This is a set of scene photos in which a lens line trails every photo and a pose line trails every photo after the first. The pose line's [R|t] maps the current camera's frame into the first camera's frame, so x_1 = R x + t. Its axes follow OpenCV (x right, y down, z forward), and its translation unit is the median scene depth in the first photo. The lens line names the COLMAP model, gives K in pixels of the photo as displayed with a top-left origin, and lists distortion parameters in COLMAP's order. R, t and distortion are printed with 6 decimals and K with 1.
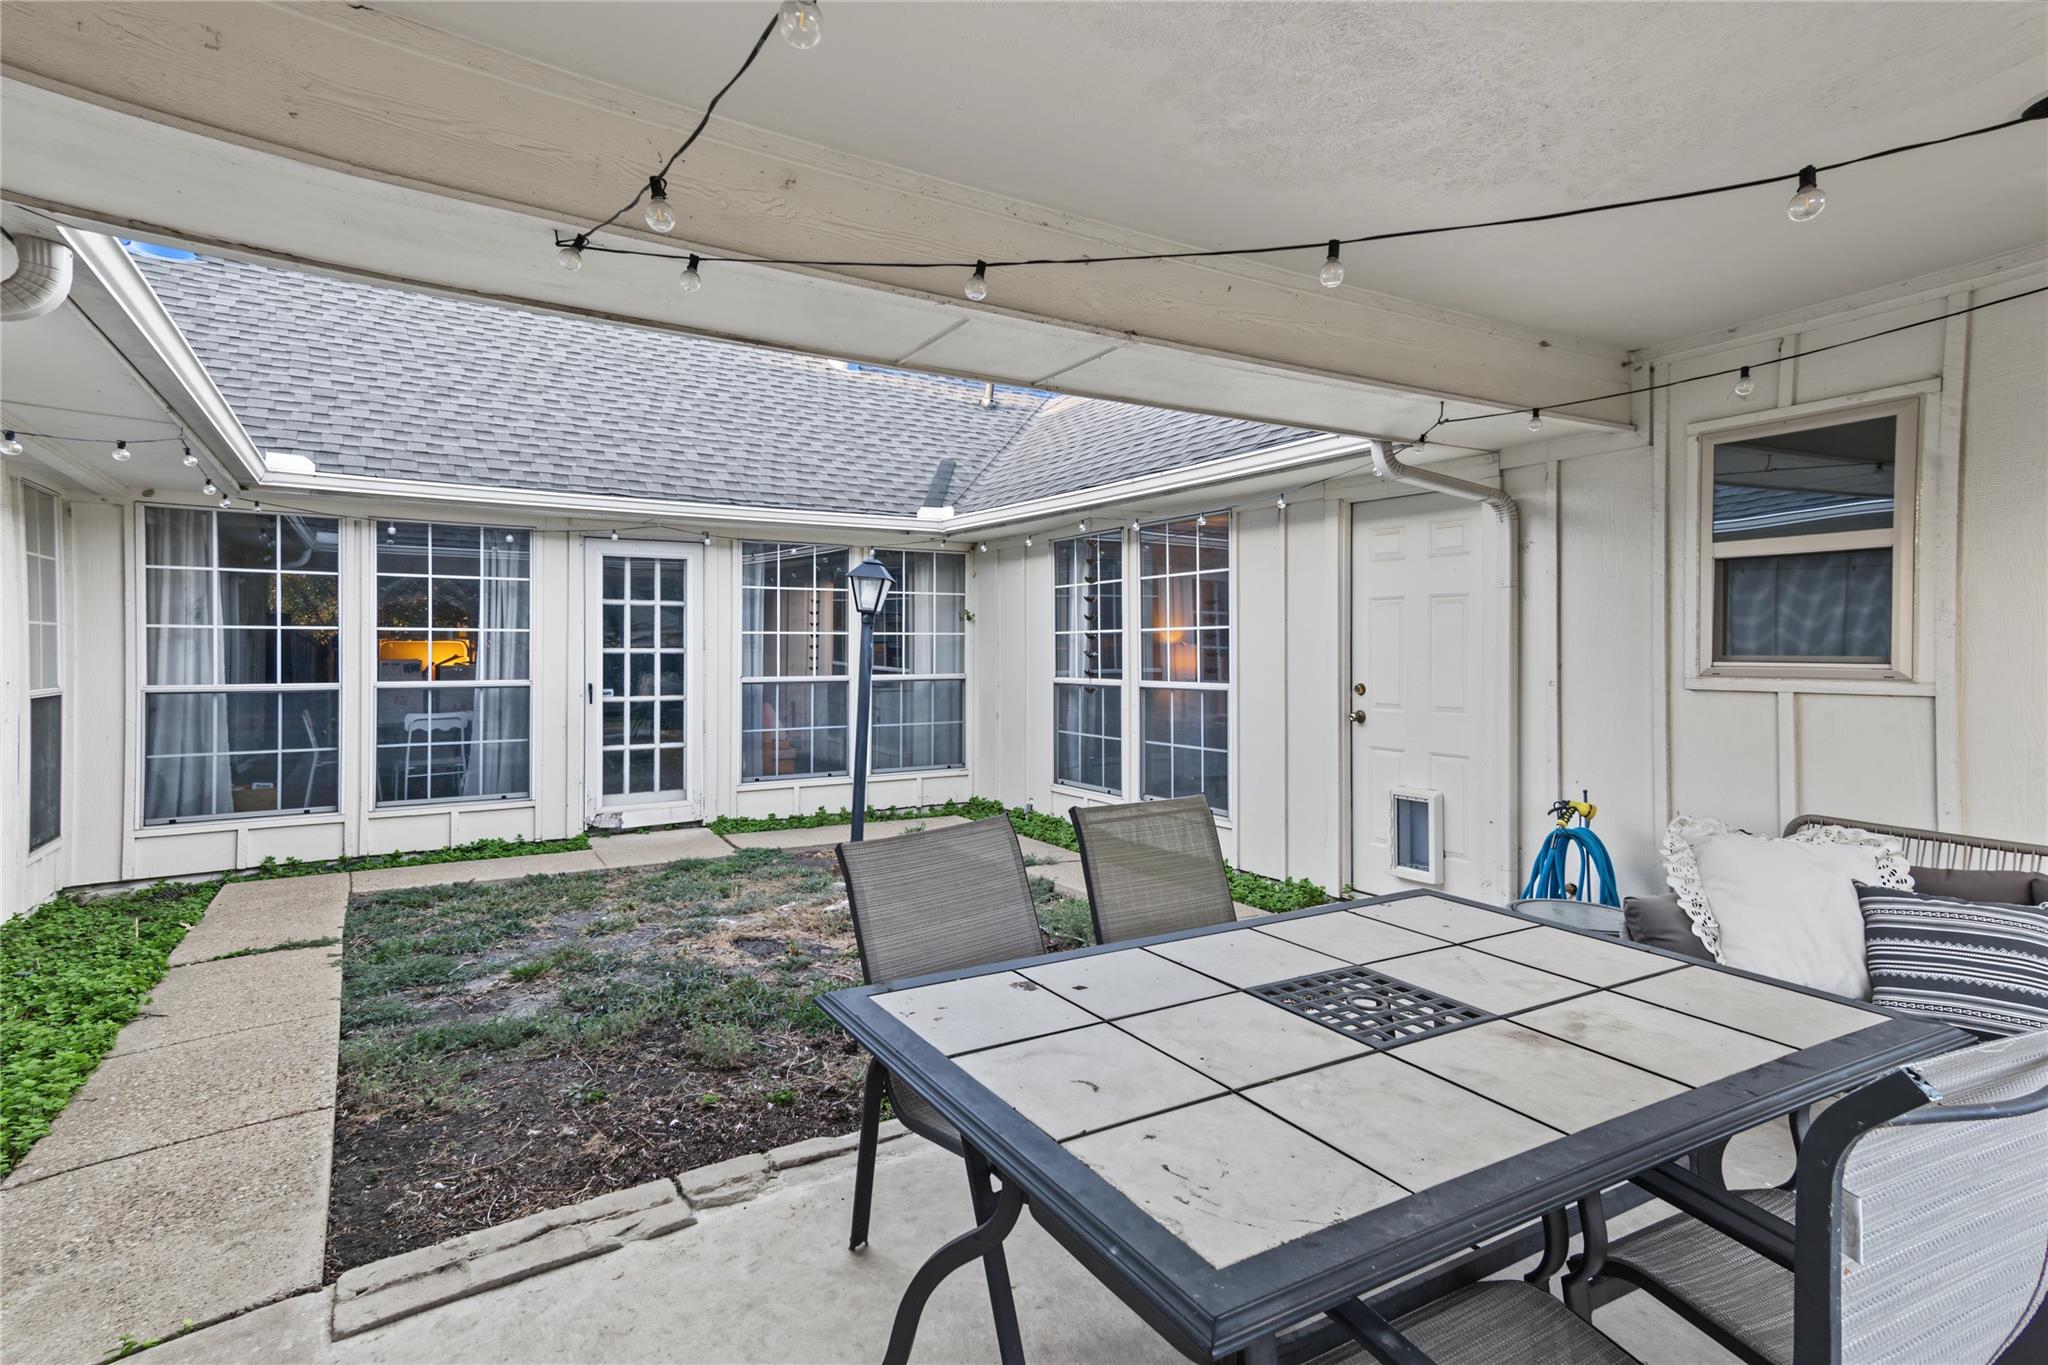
lens RADIAL K [[1034.1, 0, 1035.7], [0, 1034.1, 647.5], [0, 0, 1]] dist [0.016063, 0.003498]
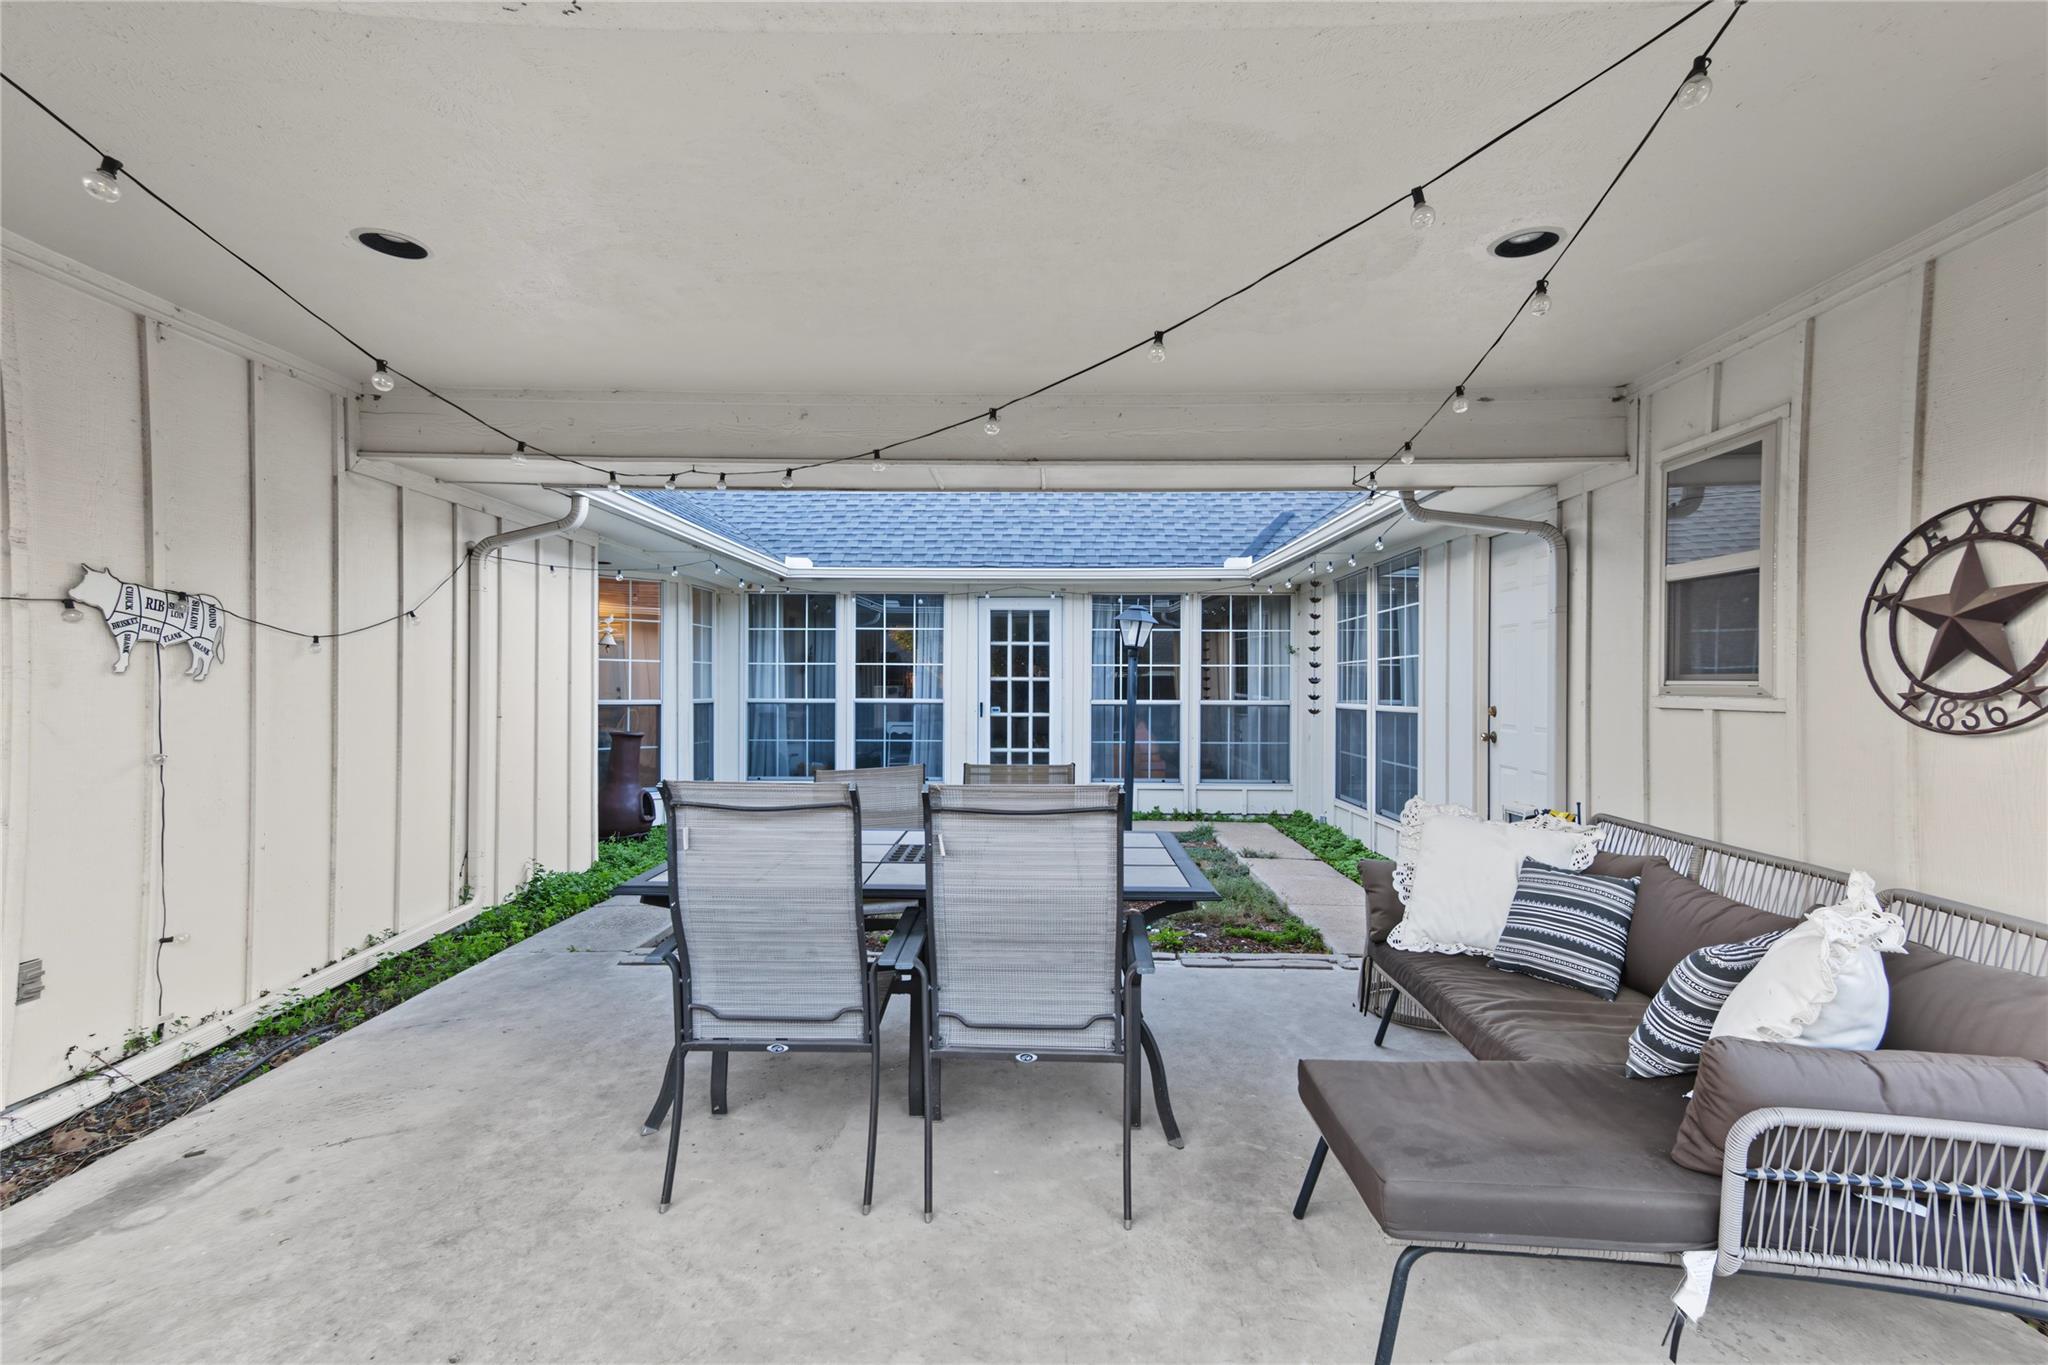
lens RADIAL K [[1034.1, 0, 1014.9], [0, 1034.1, 689.4], [0, 0, 1]] dist [0.016063, 0.003498]
pose [[0.827841, 0.005288, -0.560938, 0.394659], [-0.002896, 0.999983, 0.005153, 0.010352], [0.560955, -0.002641, 0.827842, -0.126892]]
